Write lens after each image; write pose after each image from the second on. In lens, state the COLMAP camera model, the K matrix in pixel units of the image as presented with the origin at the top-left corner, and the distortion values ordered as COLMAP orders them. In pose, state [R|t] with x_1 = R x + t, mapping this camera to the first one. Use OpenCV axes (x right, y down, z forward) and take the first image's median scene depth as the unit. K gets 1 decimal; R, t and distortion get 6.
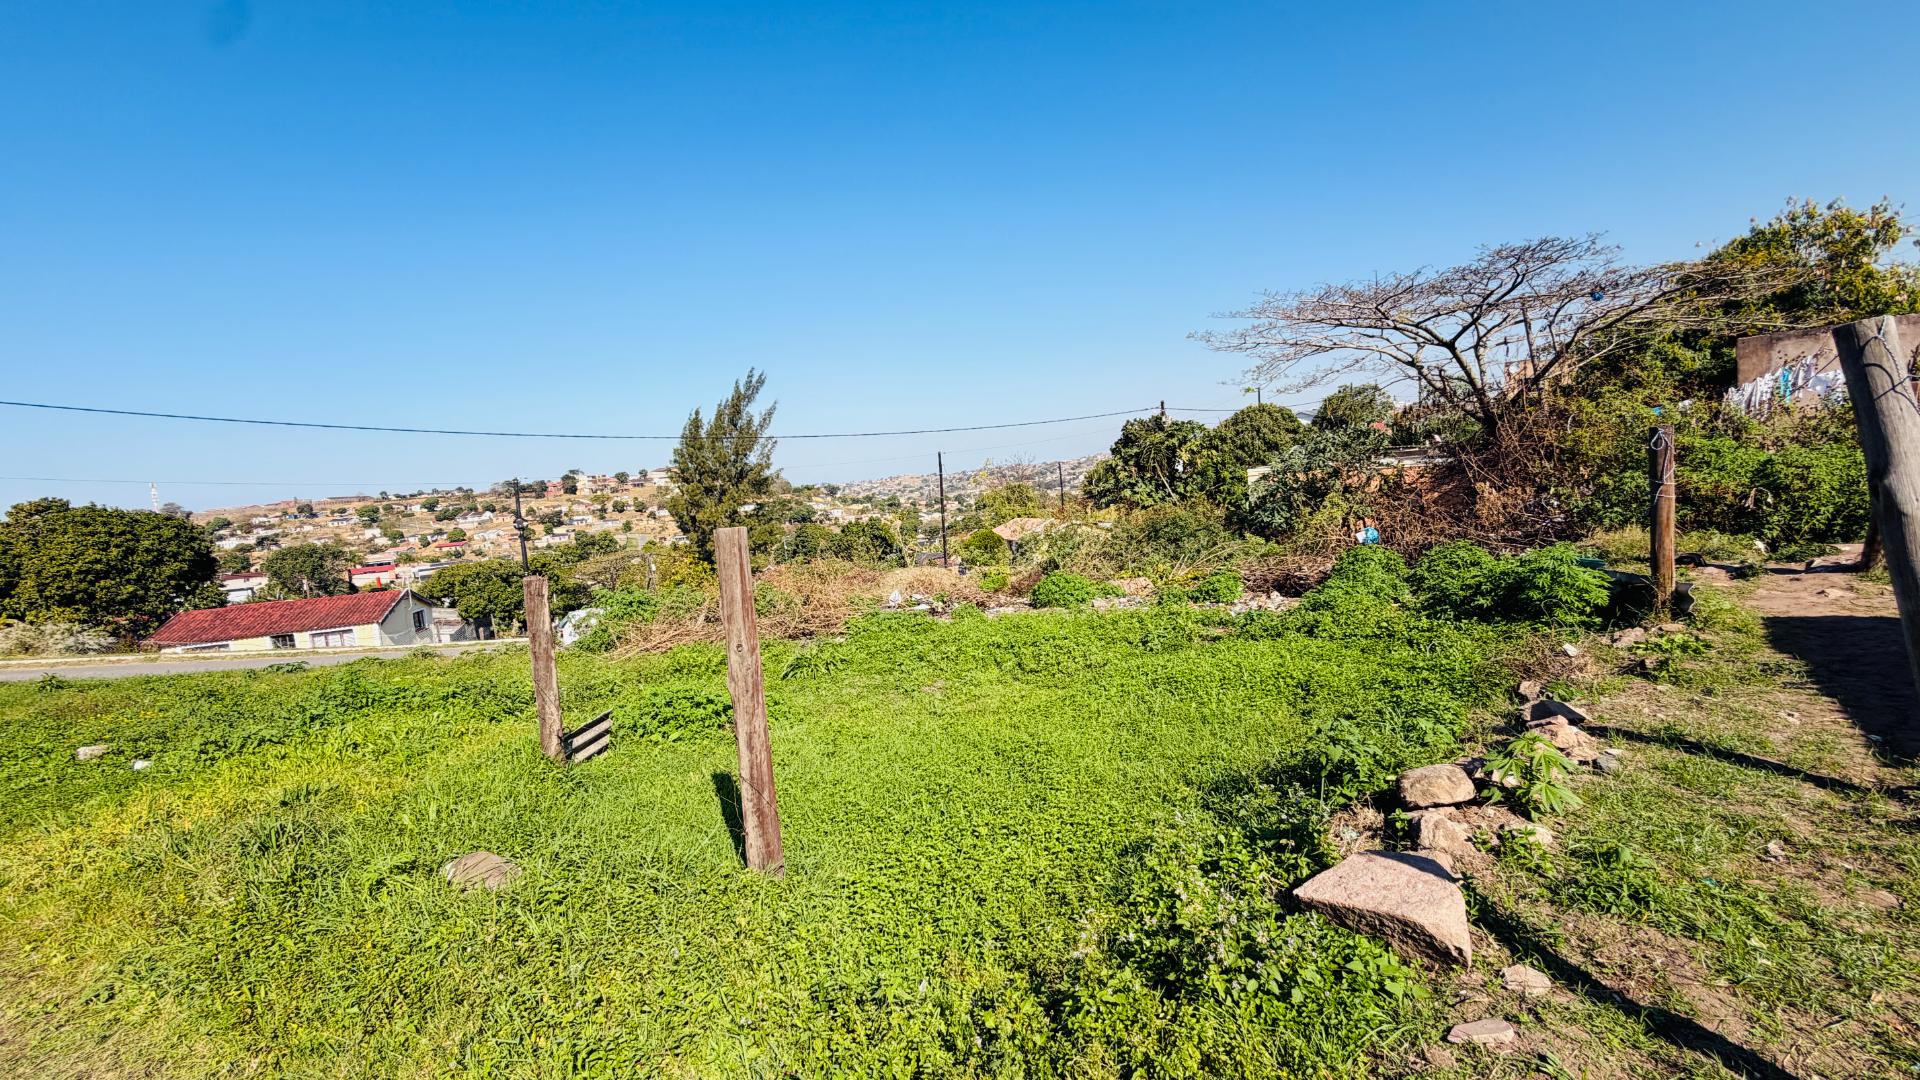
lens RADIAL K [[762.6, 0, 959.4], [0, 762.6, 545.5], [0, 0, 1]] dist [-0.000606, 0.000004]
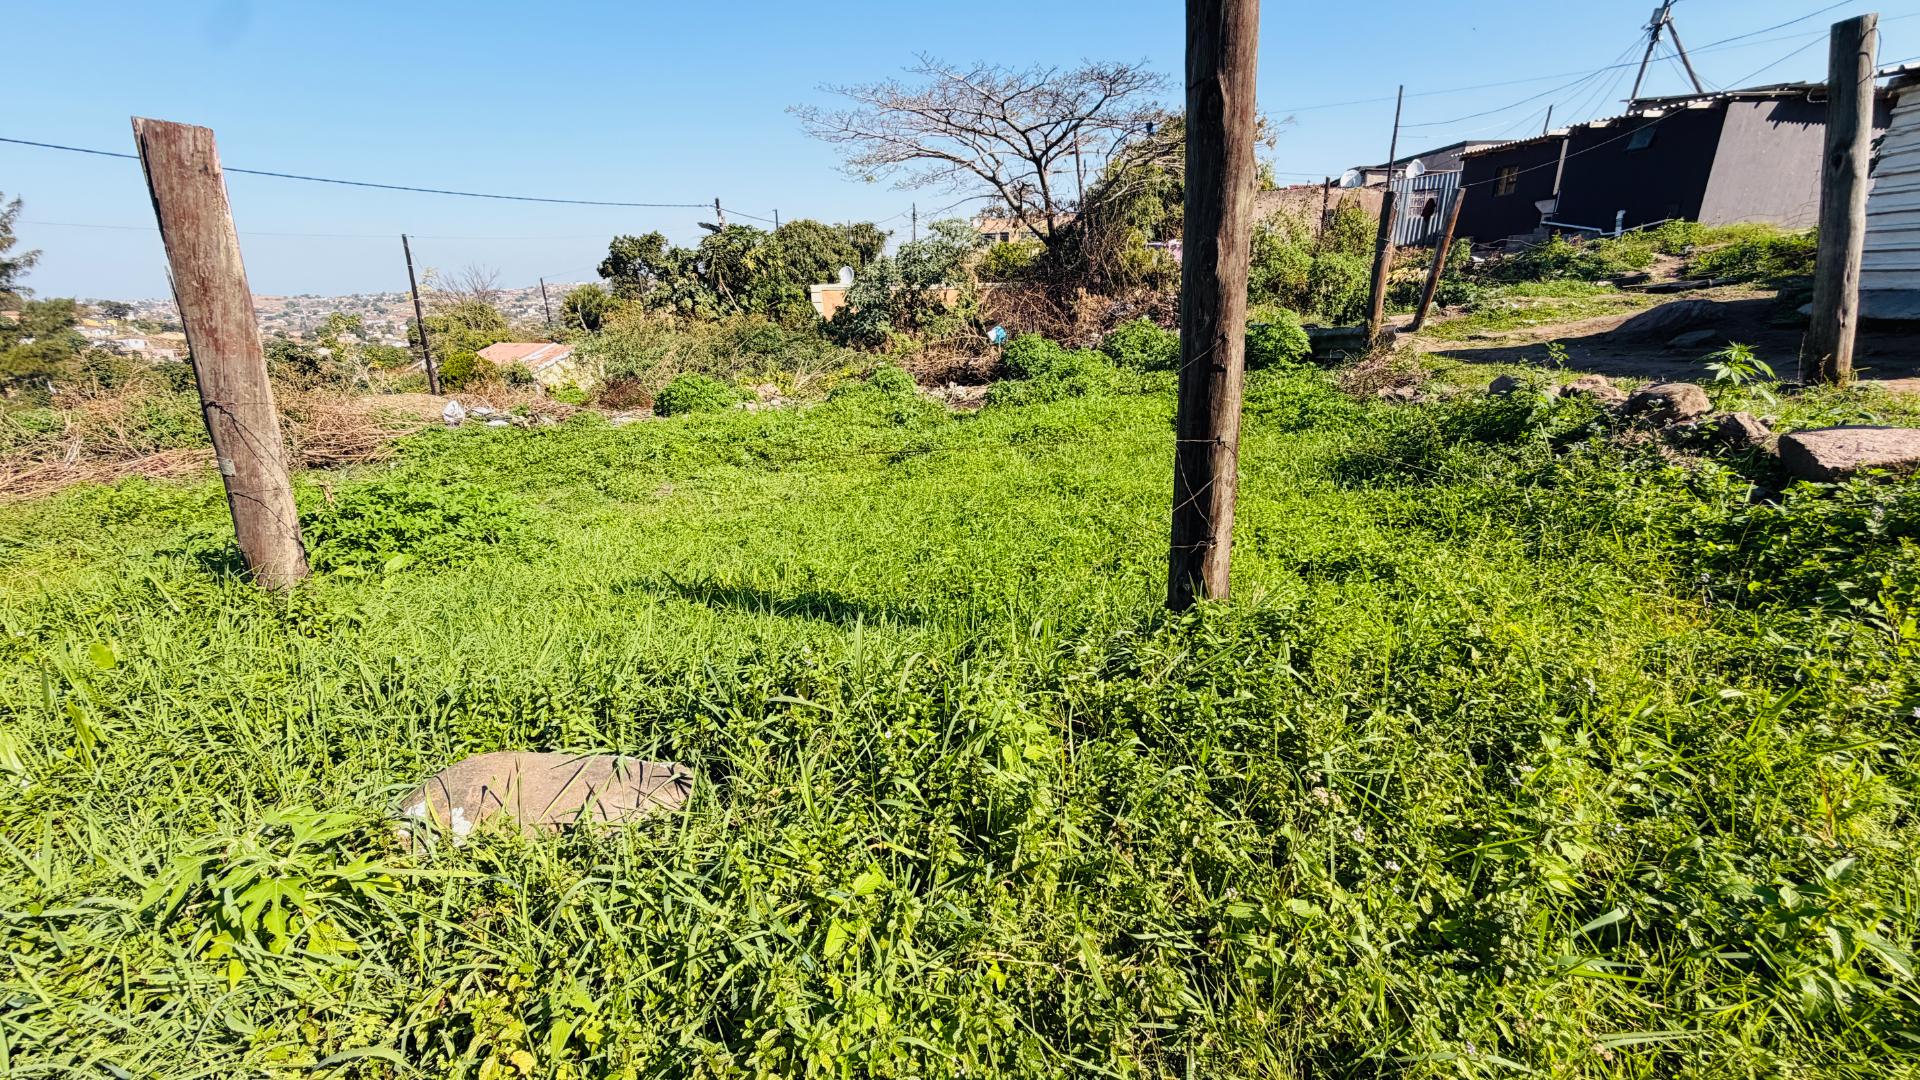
lens RADIAL K [[762.6, 0, 955.6], [0, 762.6, 536.7], [0, 0, 1]] dist [-0.000606, 0.000004]
pose [[0.794625, -0.120398, 0.595043, -0.286887], [0.006834, 0.981850, 0.189536, 0.099481], [-0.607062, -0.146544, 0.781025, 0.255590]]
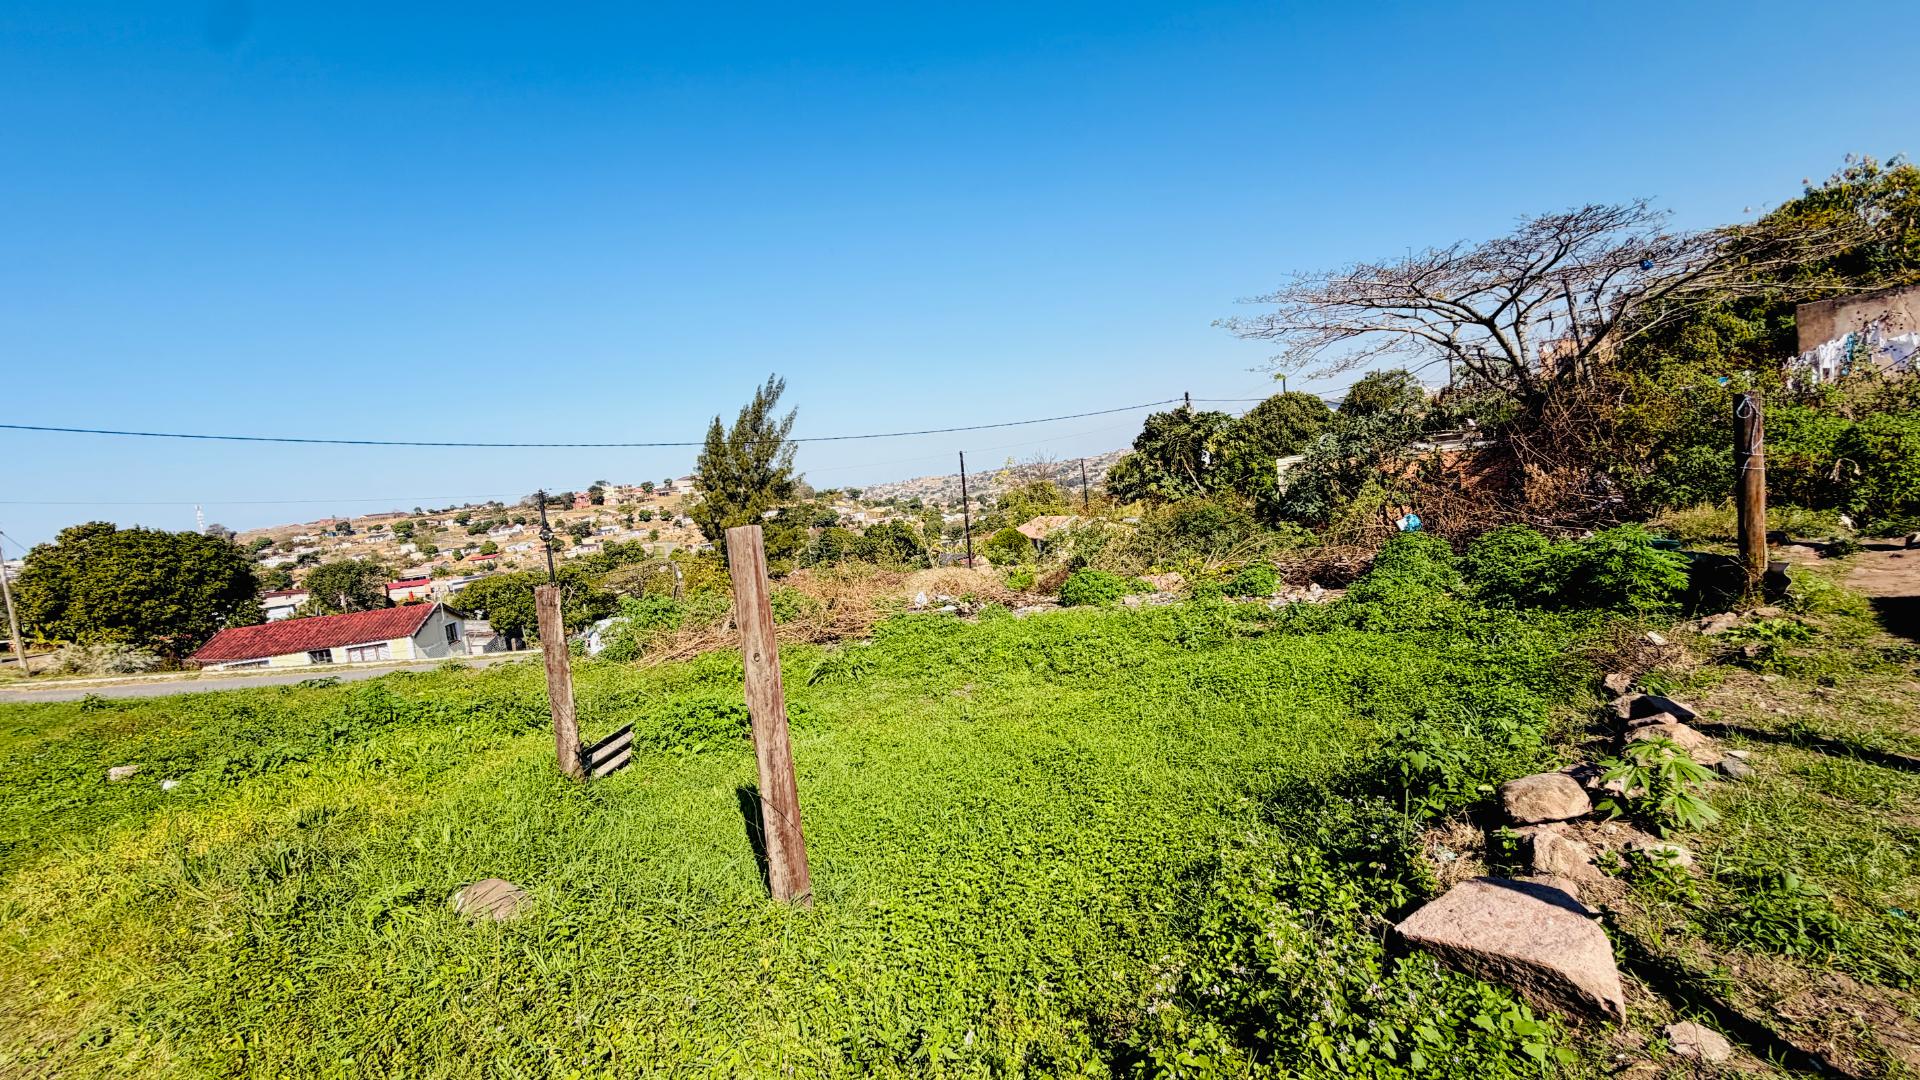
lens RADIAL K [[762.6, 0, 959.2], [0, 762.6, 543.1], [0, 0, 1]] dist [-0.000606, 0.000004]
pose [[0.999199, -0.025864, -0.030542, -0.005206], [0.025752, 0.999660, -0.004067, 0.002475], [0.030637, 0.003278, 0.999525, 0.033700]]
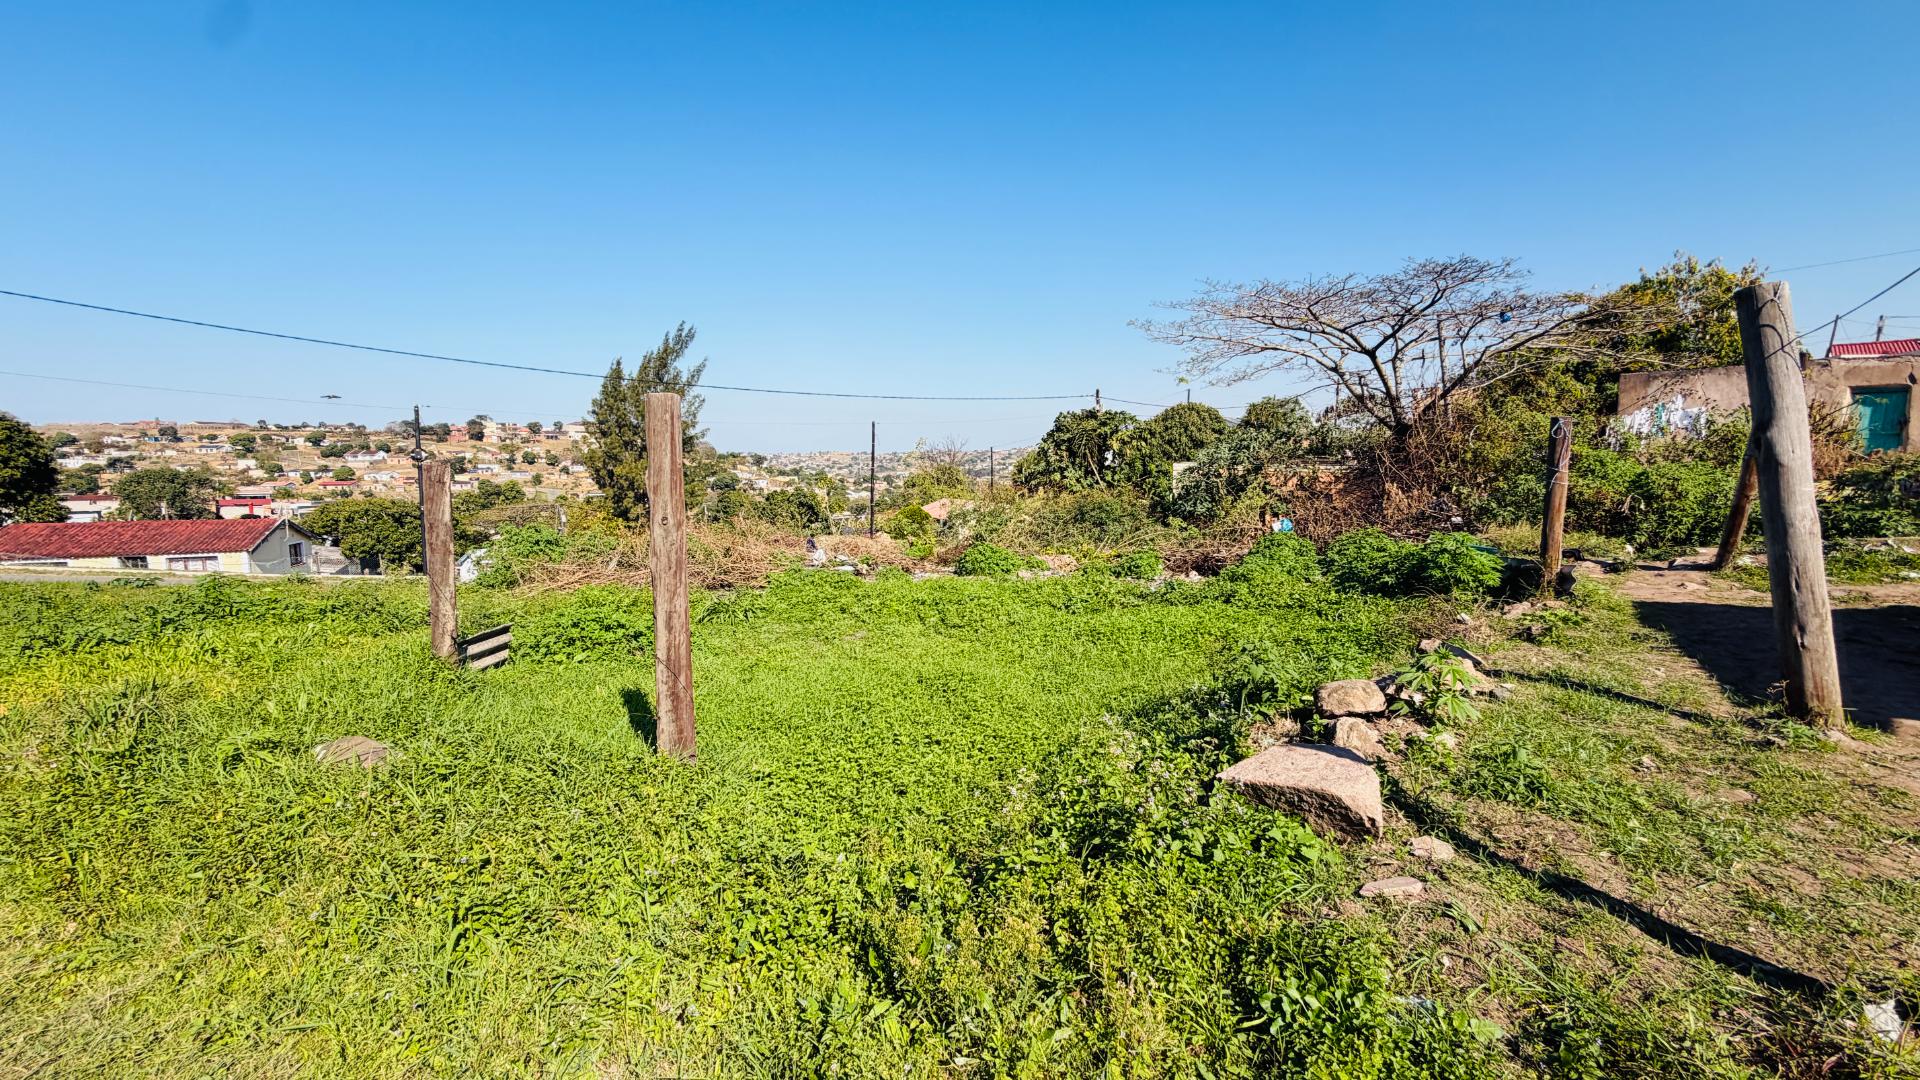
lens RADIAL K [[762.6, 0, 958.2], [0, 762.6, 543.2], [0, 0, 1]] dist [-0.000606, 0.000004]
pose [[0.992508, 0.073920, 0.097284, -0.006559], [-0.075677, 0.997027, 0.014487, 0.044839], [-0.095924, -0.021740, 0.995151, 0.009088]]
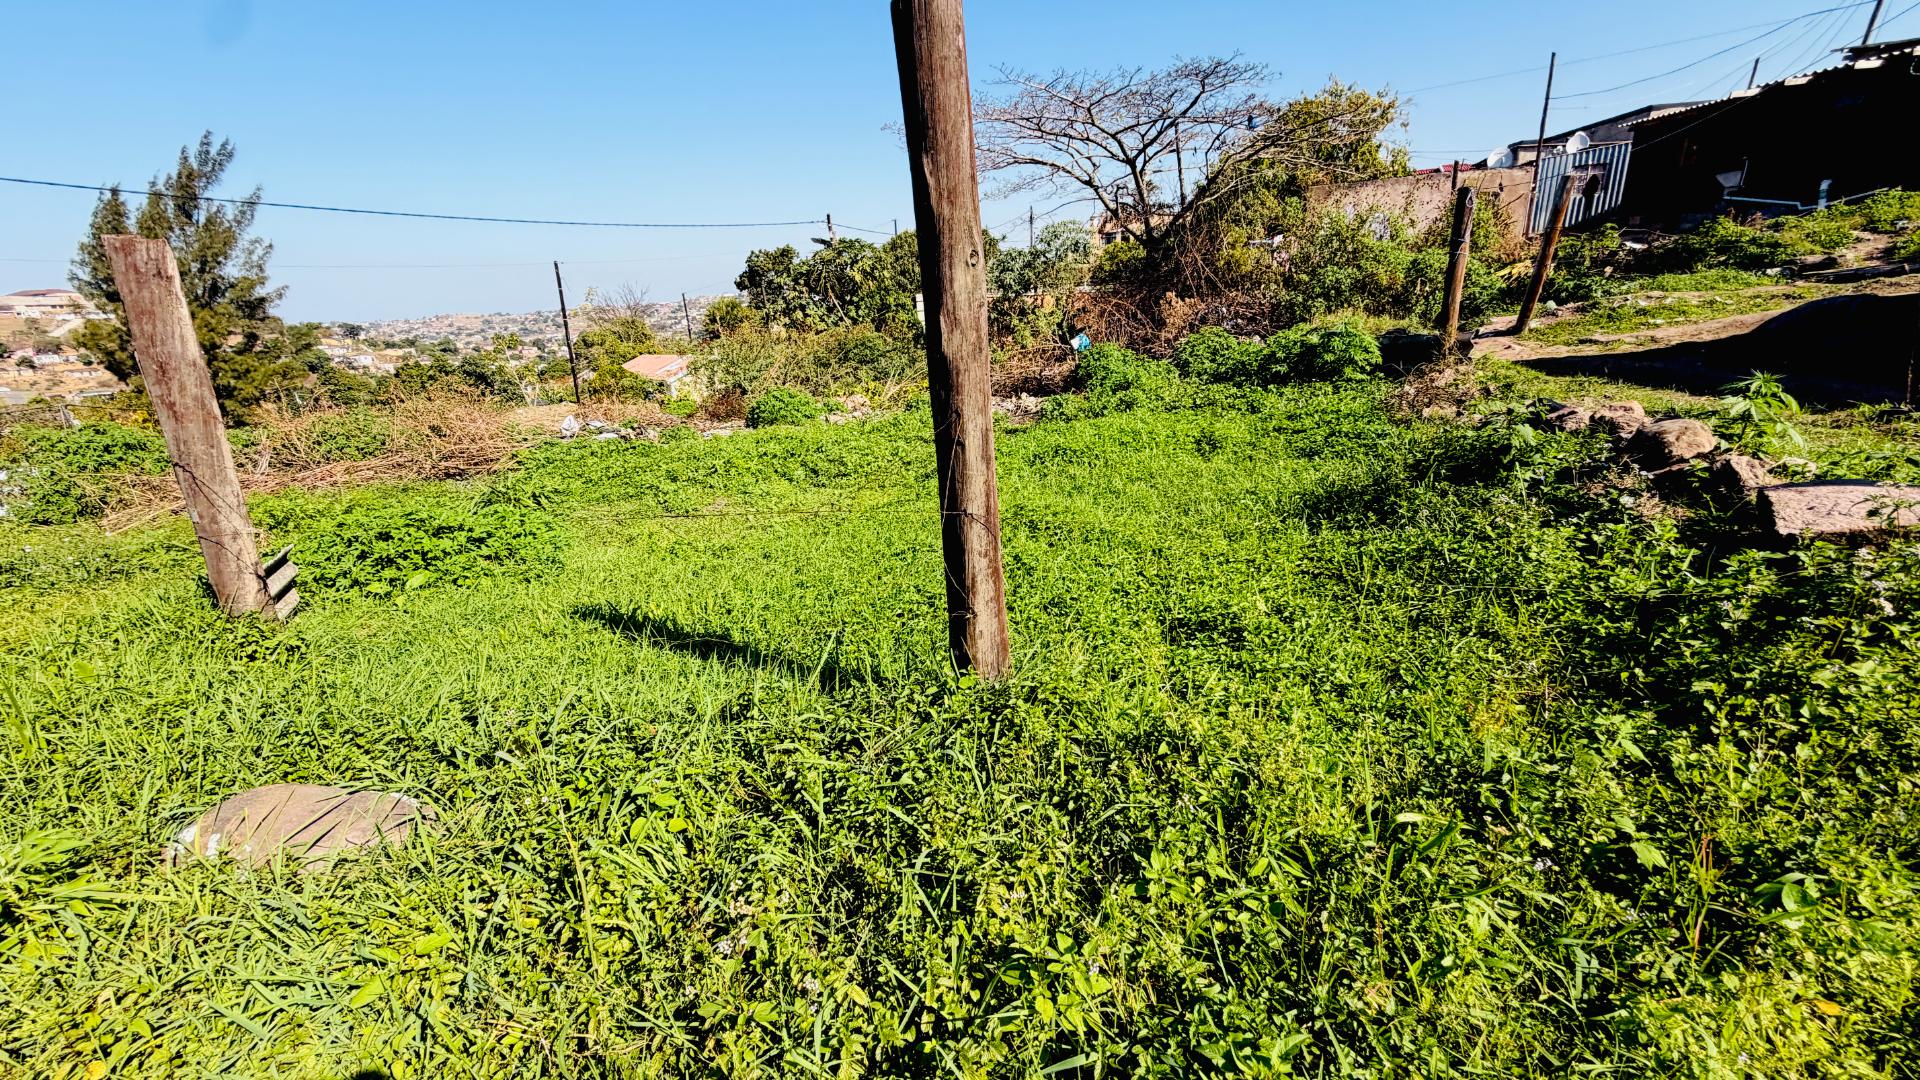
lens RADIAL K [[762.6, 0, 957.1], [0, 762.6, 536.3], [0, 0, 1]] dist [-0.000606, 0.000004]
pose [[0.881570, -0.104310, 0.460384, -0.203399], [0.019181, 0.982390, 0.185853, 0.081868], [-0.471664, -0.155011, 0.868047, 0.200025]]
